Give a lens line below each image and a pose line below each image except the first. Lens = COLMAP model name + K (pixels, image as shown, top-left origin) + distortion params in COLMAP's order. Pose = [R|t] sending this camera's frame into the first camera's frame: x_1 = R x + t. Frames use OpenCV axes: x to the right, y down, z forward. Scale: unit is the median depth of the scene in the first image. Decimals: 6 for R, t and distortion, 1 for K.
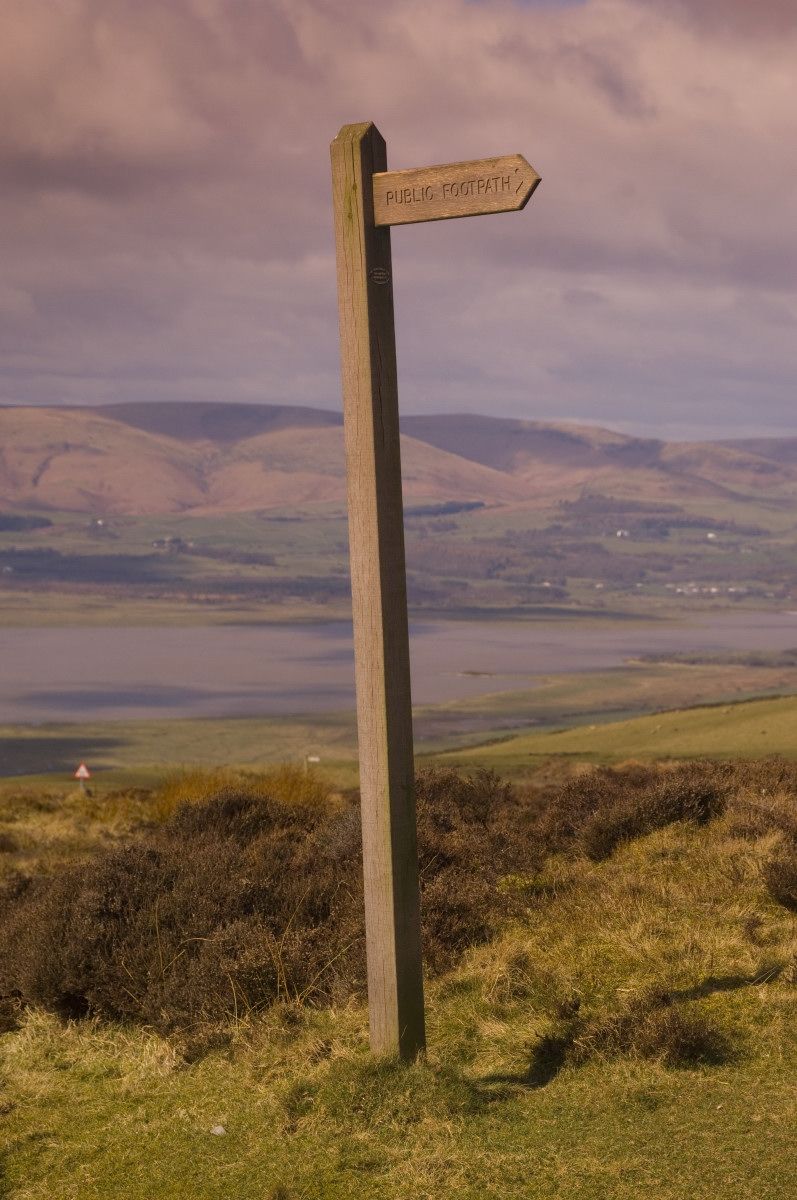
lens RADIAL K [[3038.4, 0, 395.8], [0, 3038.4, 604.9], [0, 0, 1]] dist [0.134457, 0.000000]
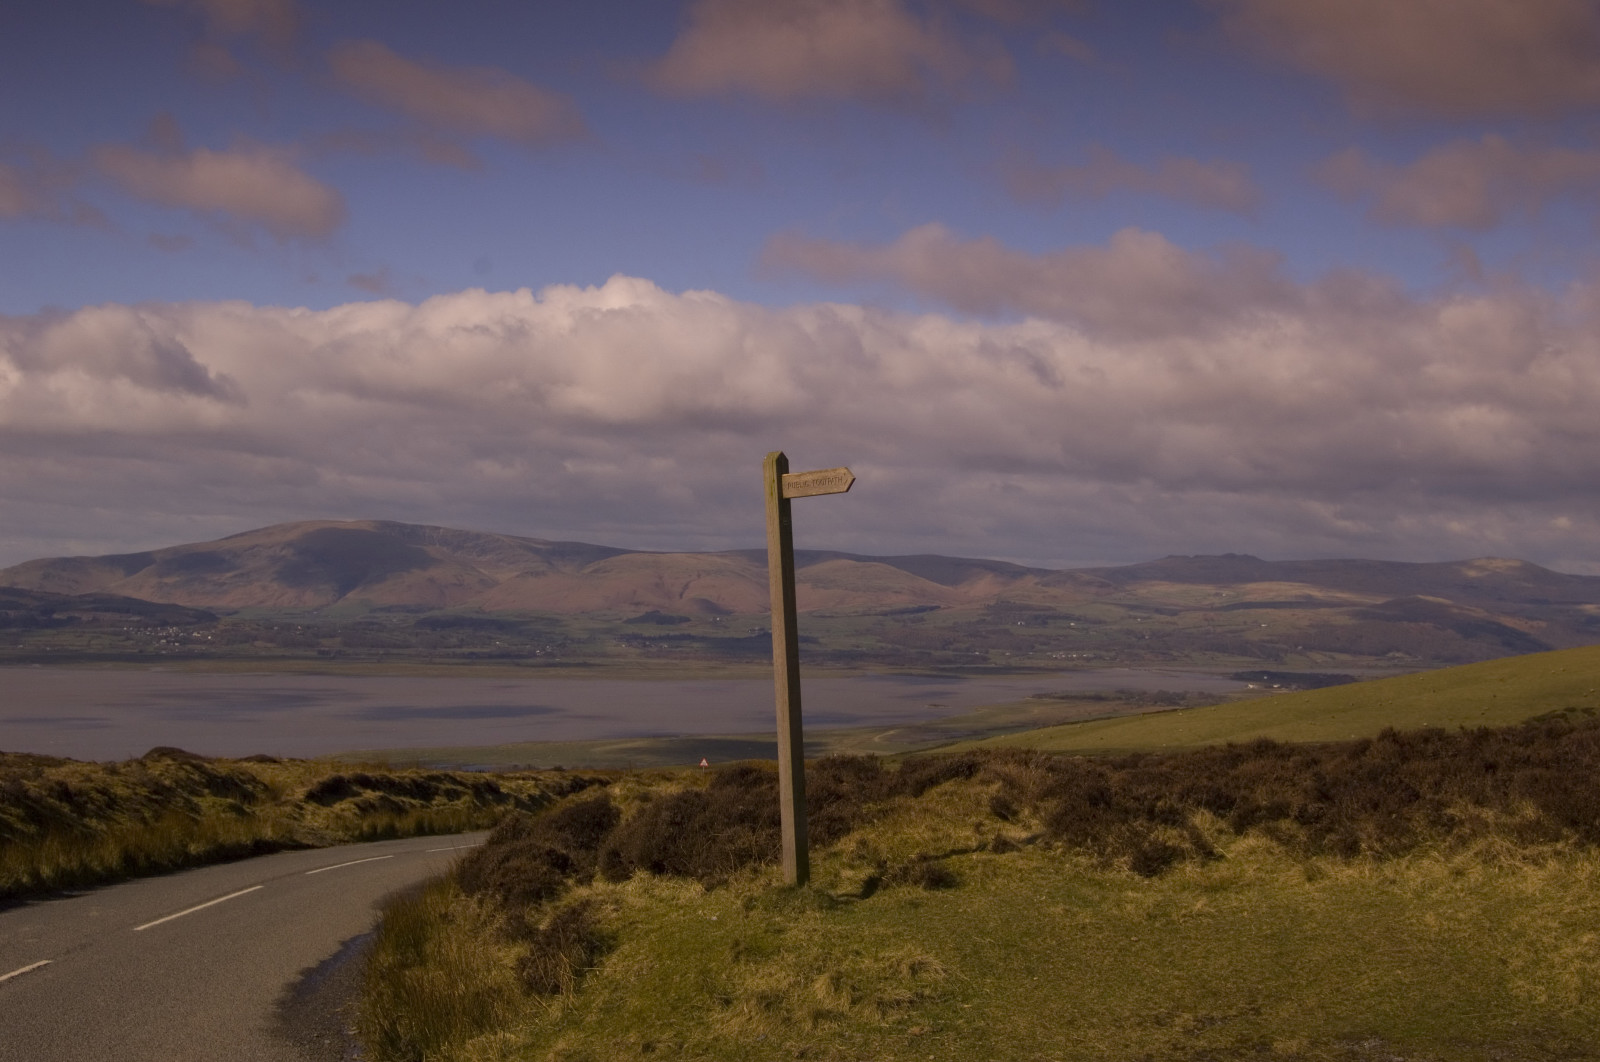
lens RADIAL K [[1779.8, 0, 807.1], [0, 1779.8, 540.7], [0, 0, 1]] dist [-0.121420, 0.000000]
pose [[0.998816, -0.008973, -0.047819, 0.055510], [0.005598, 0.997513, -0.070257, -0.003926], [0.048330, 0.069906, 0.996382, -0.205821]]
